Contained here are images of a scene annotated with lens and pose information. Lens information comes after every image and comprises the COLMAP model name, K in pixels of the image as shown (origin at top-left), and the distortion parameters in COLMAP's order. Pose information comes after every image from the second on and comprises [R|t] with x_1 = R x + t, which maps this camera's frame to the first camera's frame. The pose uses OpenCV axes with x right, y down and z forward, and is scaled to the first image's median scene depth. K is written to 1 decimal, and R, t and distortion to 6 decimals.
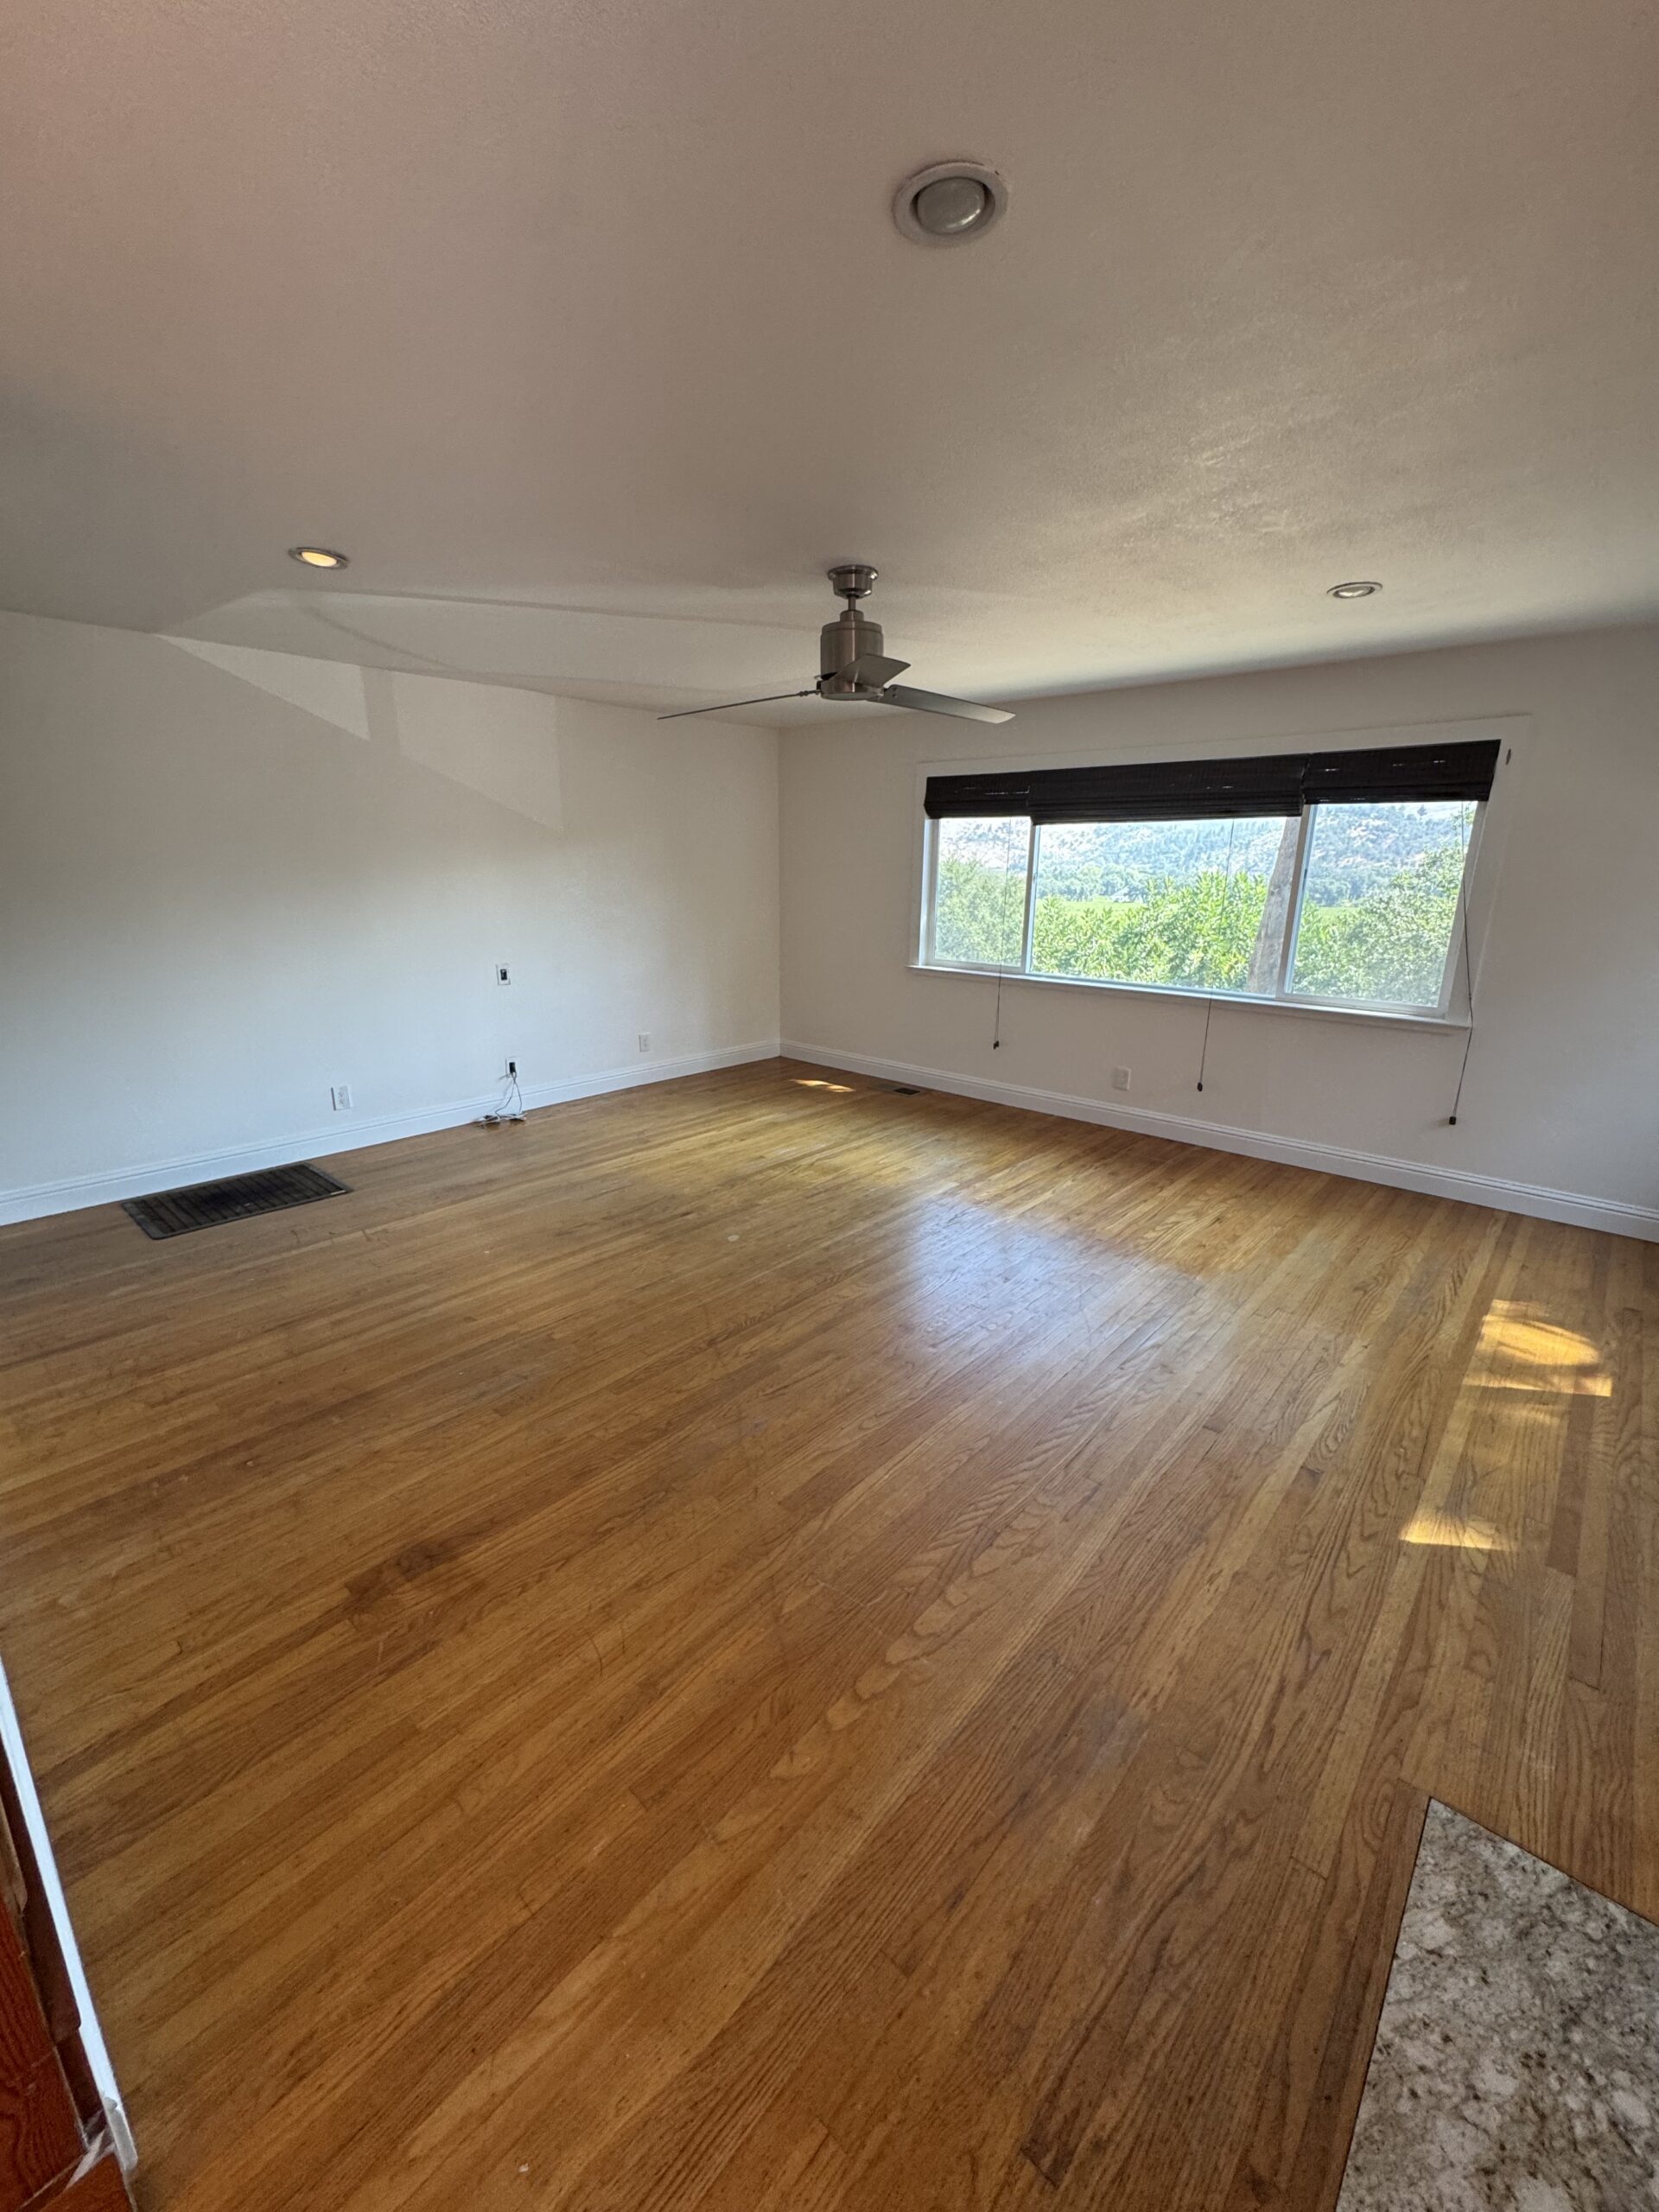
lens RADIAL K [[881.5, 0, 823.3], [0, 881.5, 1105.7], [0, 0, 1]] dist [-0.001060, -0.000296]
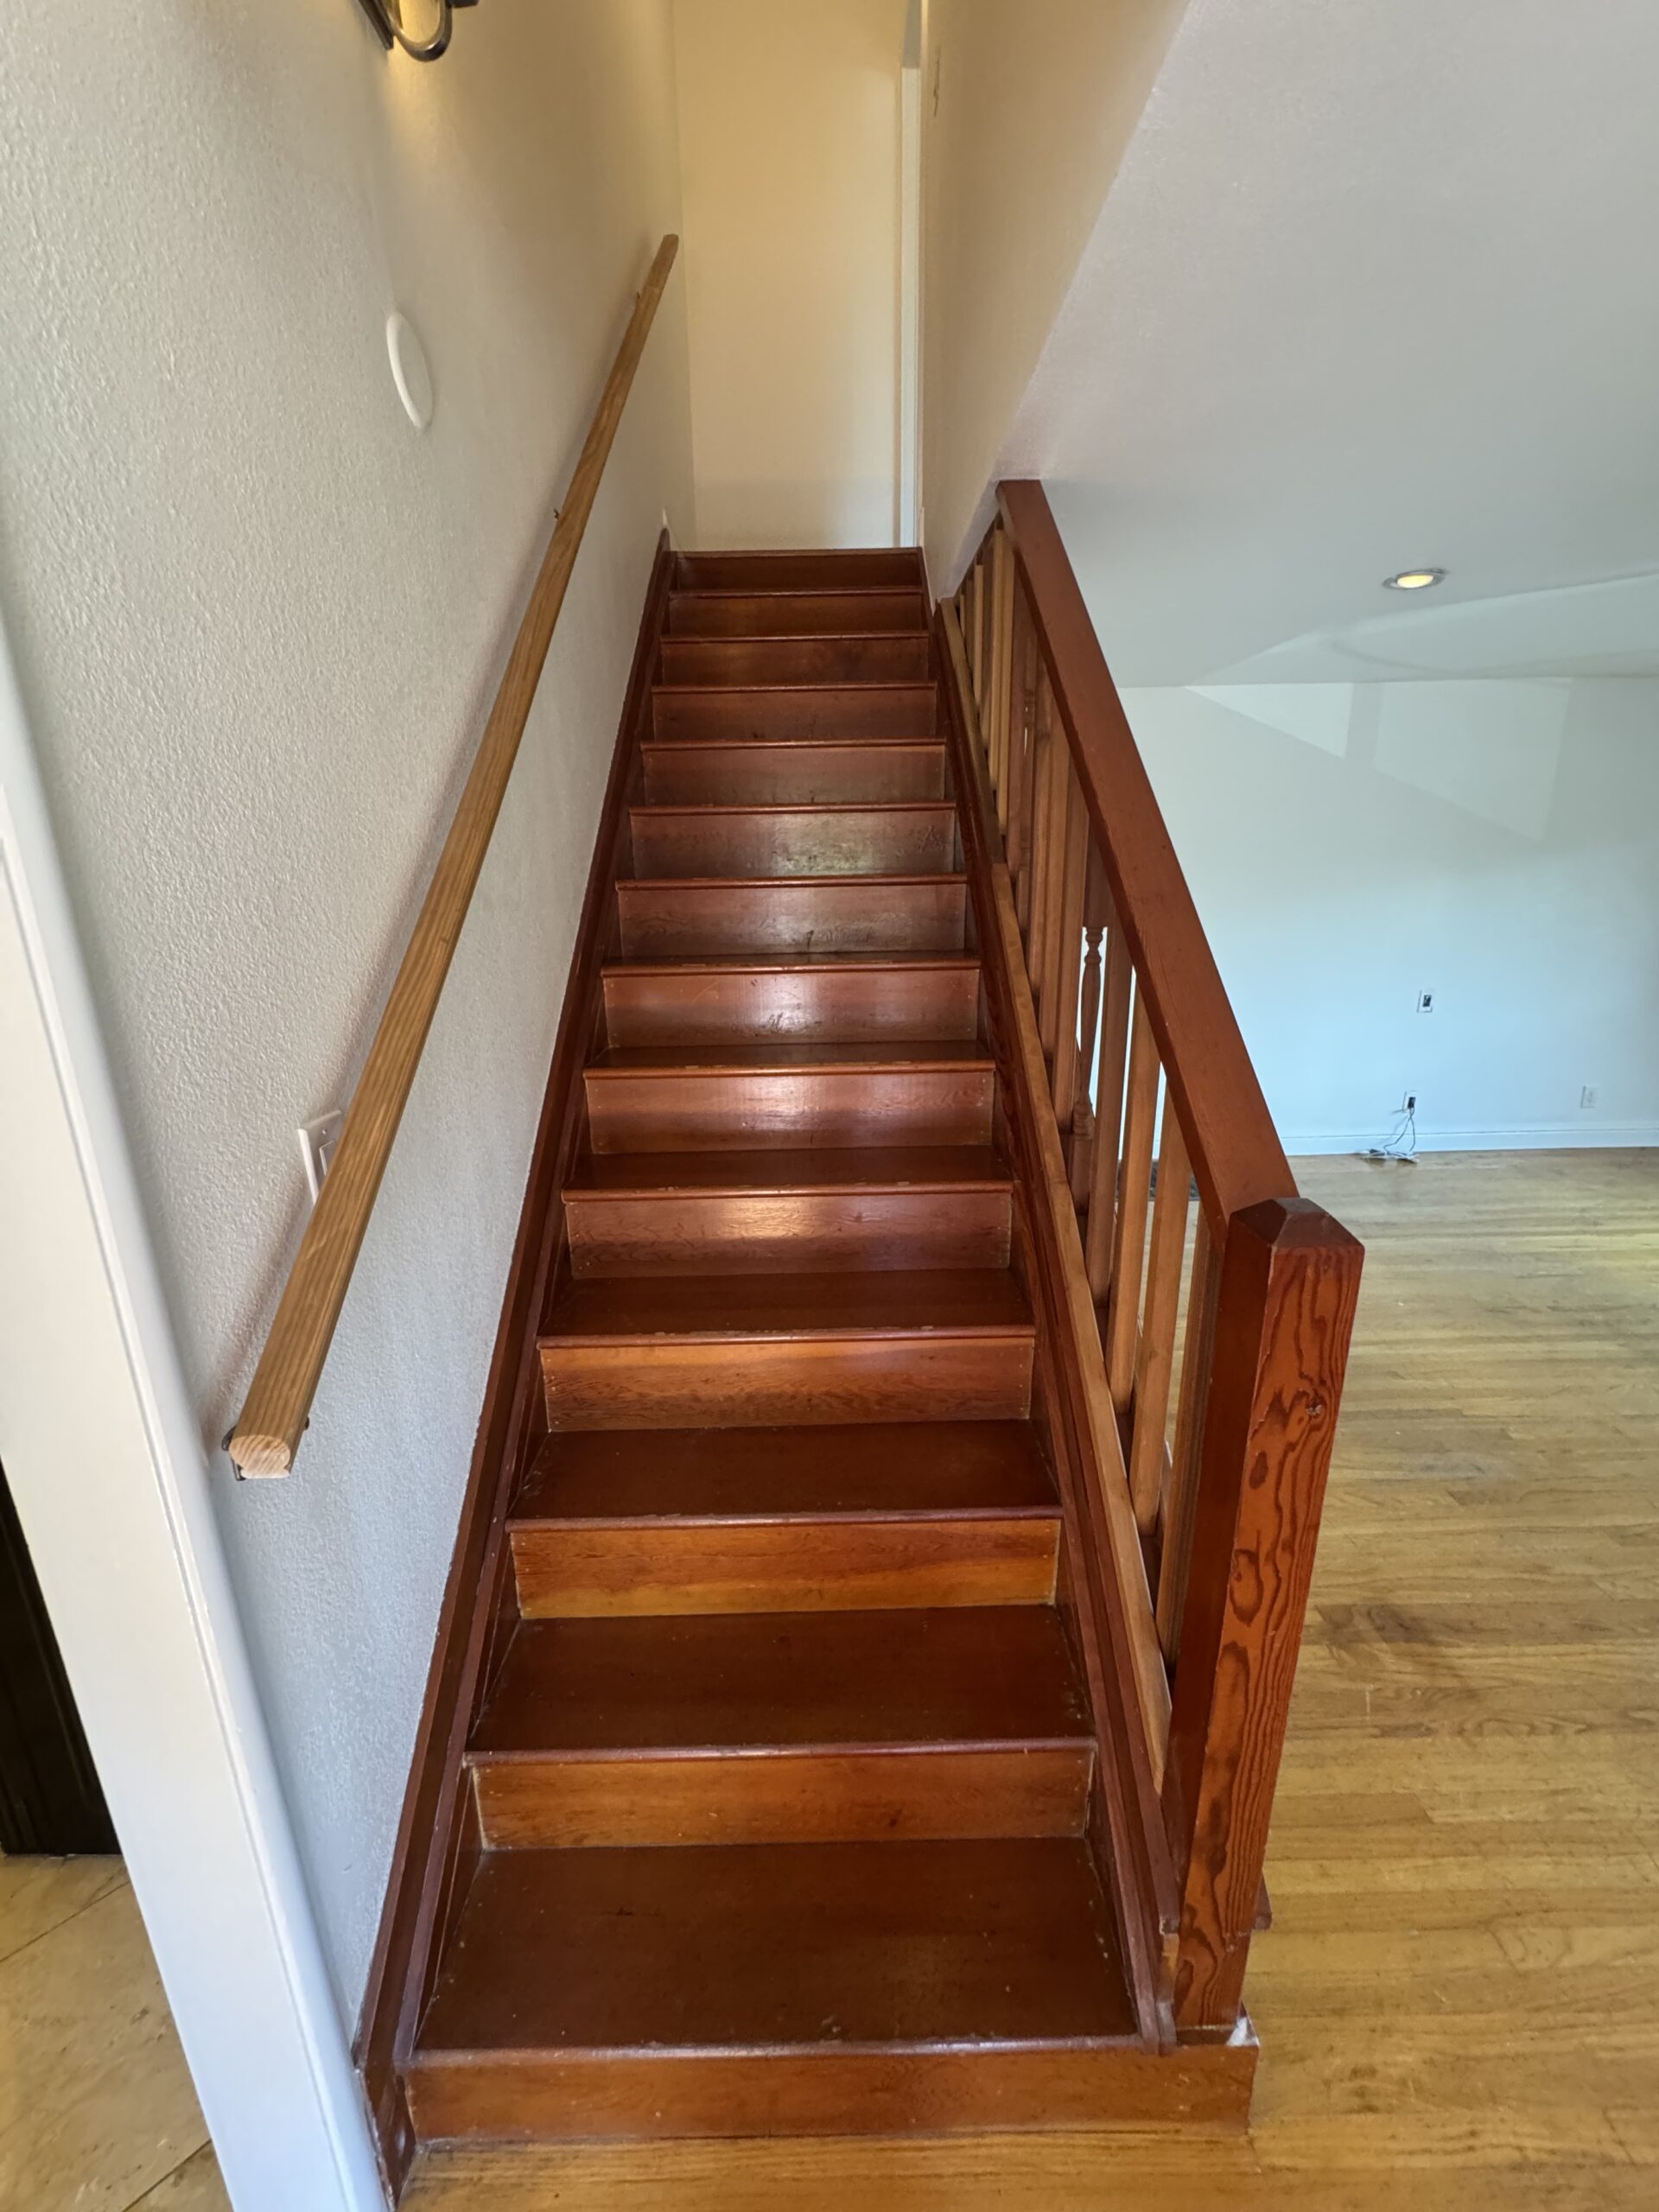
lens RADIAL K [[881.5, 0, 826.5], [0, 881.5, 1099.1], [0, 0, 1]] dist [-0.001060, -0.000296]
pose [[0.674182, 0.164734, -0.719959, -0.194018], [-0.174996, 0.982679, 0.060978, 0.005578], [0.717534, 0.084880, 0.691333, -0.099192]]
